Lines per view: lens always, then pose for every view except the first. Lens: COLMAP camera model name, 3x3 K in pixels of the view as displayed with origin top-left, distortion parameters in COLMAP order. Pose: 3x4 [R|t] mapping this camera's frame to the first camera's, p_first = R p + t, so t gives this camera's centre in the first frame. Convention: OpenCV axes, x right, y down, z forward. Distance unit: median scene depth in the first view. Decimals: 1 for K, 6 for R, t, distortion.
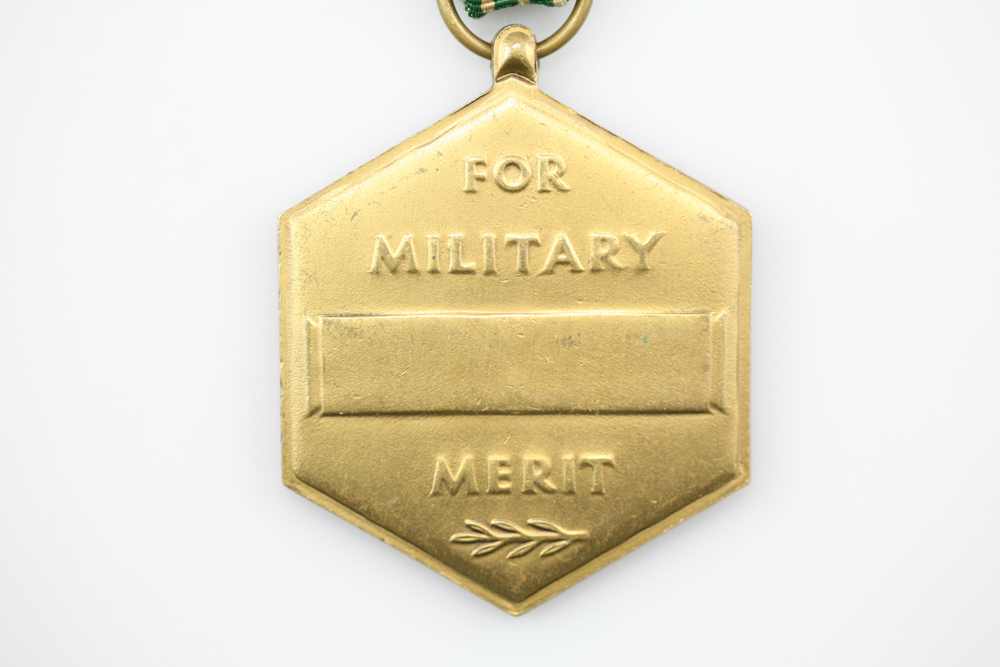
lens RADIAL K [[4615.7, 0, 499.8], [0, 4615.7, 333.5], [0, 0, 1]] dist [-0.241519, 0.000000]
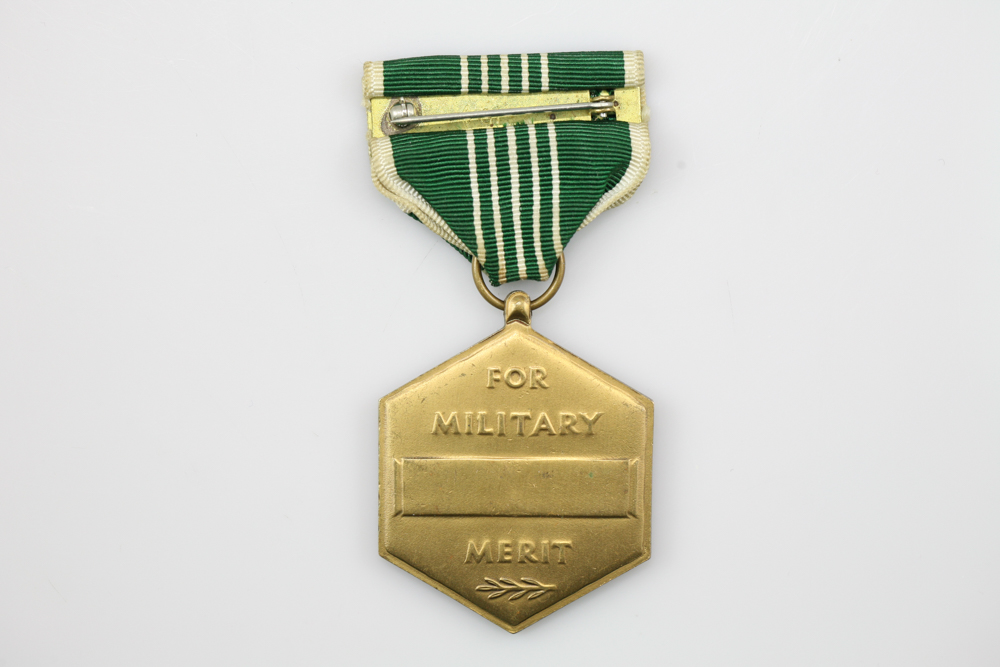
lens RADIAL K [[4615.7, 0, 500.2], [0, 4615.7, 333.7], [0, 0, 1]] dist [-0.241519, 0.000000]
pose [[0.999867, 0.015858, 0.003865, -0.009801], [-0.015900, 0.999811, 0.011192, -0.070021], [-0.003686, -0.011252, 0.999930, -0.721317]]
